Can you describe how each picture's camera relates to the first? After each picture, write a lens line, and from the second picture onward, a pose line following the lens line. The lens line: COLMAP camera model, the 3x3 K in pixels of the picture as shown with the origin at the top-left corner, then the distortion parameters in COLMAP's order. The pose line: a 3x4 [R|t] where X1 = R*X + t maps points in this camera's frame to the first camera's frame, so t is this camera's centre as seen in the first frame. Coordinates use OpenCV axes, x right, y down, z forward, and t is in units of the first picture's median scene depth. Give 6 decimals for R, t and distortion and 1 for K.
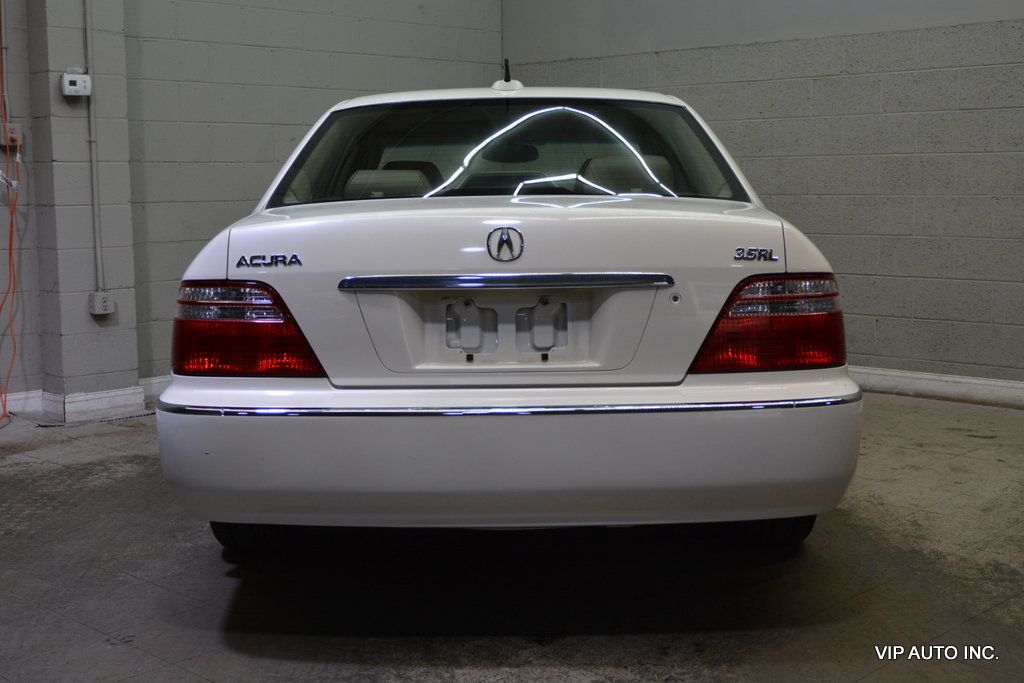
lens RADIAL K [[1356.1, 0, 516.7], [0, 1356.1, 393.3], [0, 0, 1]] dist [-0.051828, 0.000000]
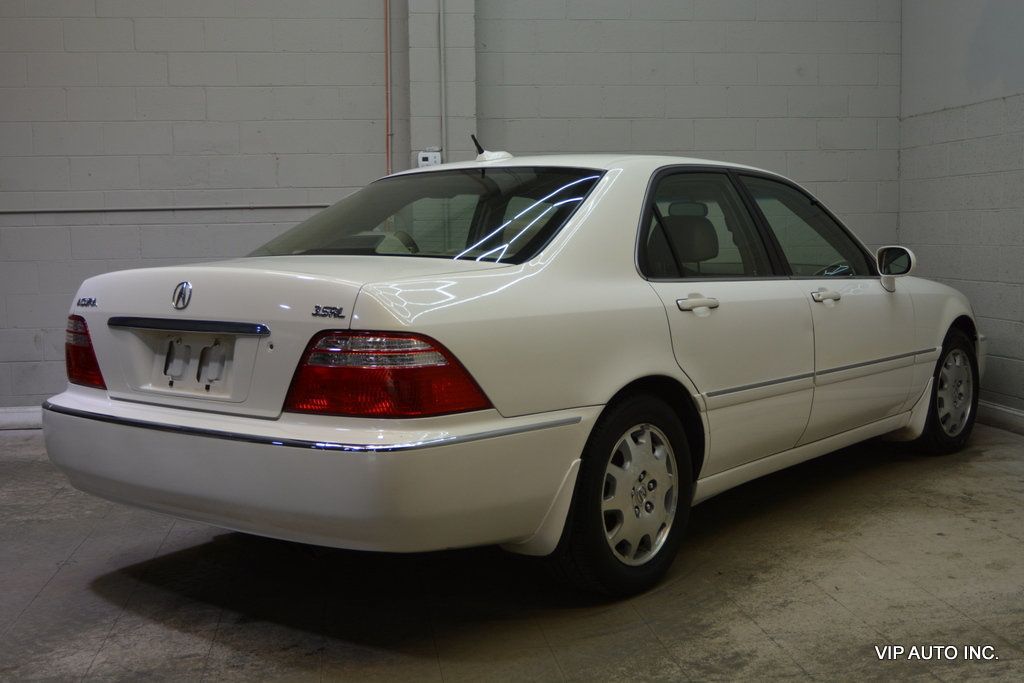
lens RADIAL K [[1204.5, 0, 507.2], [0, 1204.5, 351.4], [0, 0, 1]] dist [-0.008740, 0.000000]
pose [[0.775339, 0.059198, -0.628764, 0.916031], [-0.090324, 0.995756, -0.017630, -0.064846], [0.625052, 0.070462, 0.777396, 0.316913]]
